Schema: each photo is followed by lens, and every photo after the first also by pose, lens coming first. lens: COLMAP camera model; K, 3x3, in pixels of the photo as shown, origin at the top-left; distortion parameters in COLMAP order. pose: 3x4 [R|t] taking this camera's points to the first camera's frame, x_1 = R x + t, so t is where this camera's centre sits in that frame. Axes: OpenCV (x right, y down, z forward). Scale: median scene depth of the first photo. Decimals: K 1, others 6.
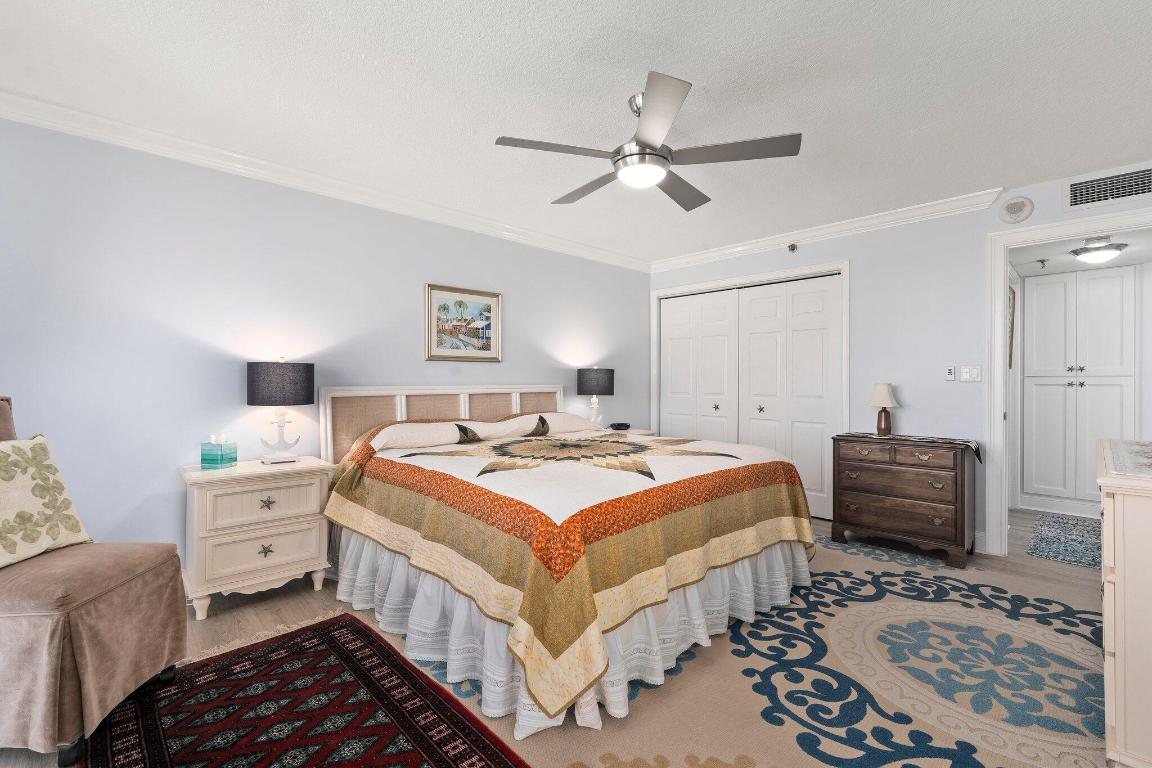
lens RADIAL K [[510.2, 0, 575.0], [0, 510.2, 377.5], [0, 0, 1]] dist [0.000452, 0.000213]
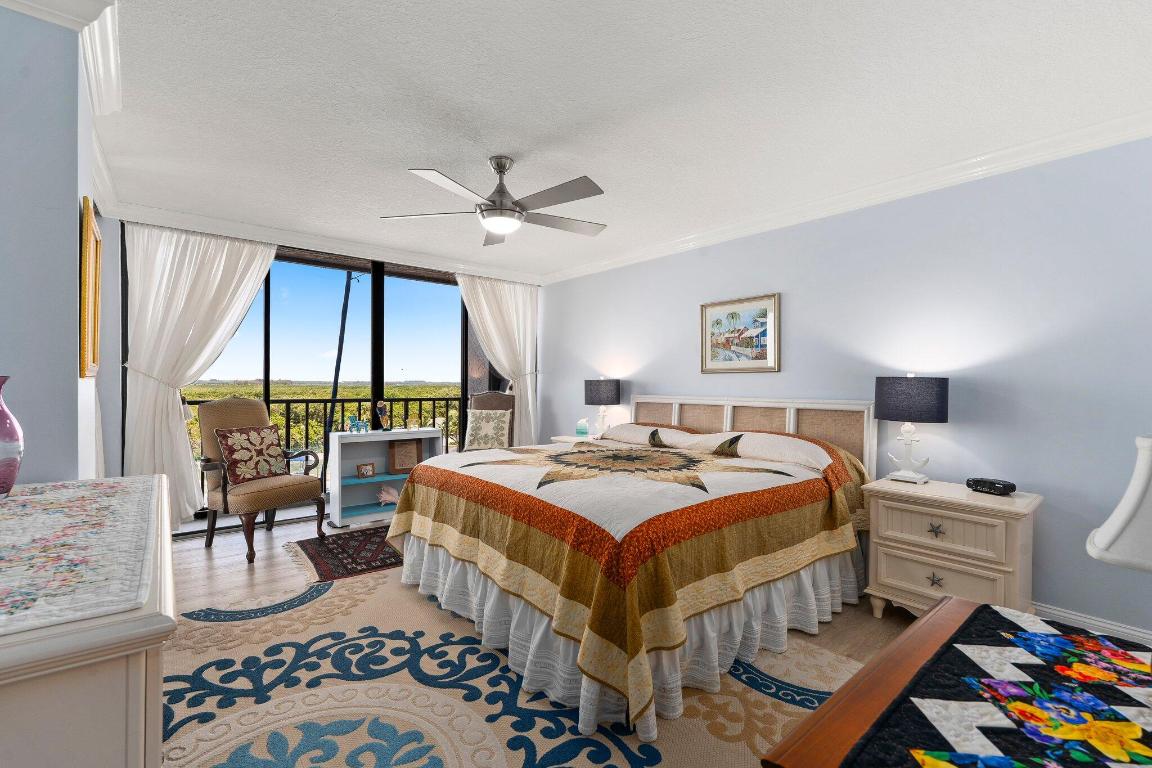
lens RADIAL K [[522.7, 0, 566.9], [0, 522.7, 386.3], [0, 0, 1]] dist [-0.003211, -0.000431]
pose [[-0.112507, -0.000399, -0.993651, 1.240089], [-0.006126, 0.999981, 0.000292, -0.006757], [0.993632, 0.006120, -0.112507, 1.203281]]
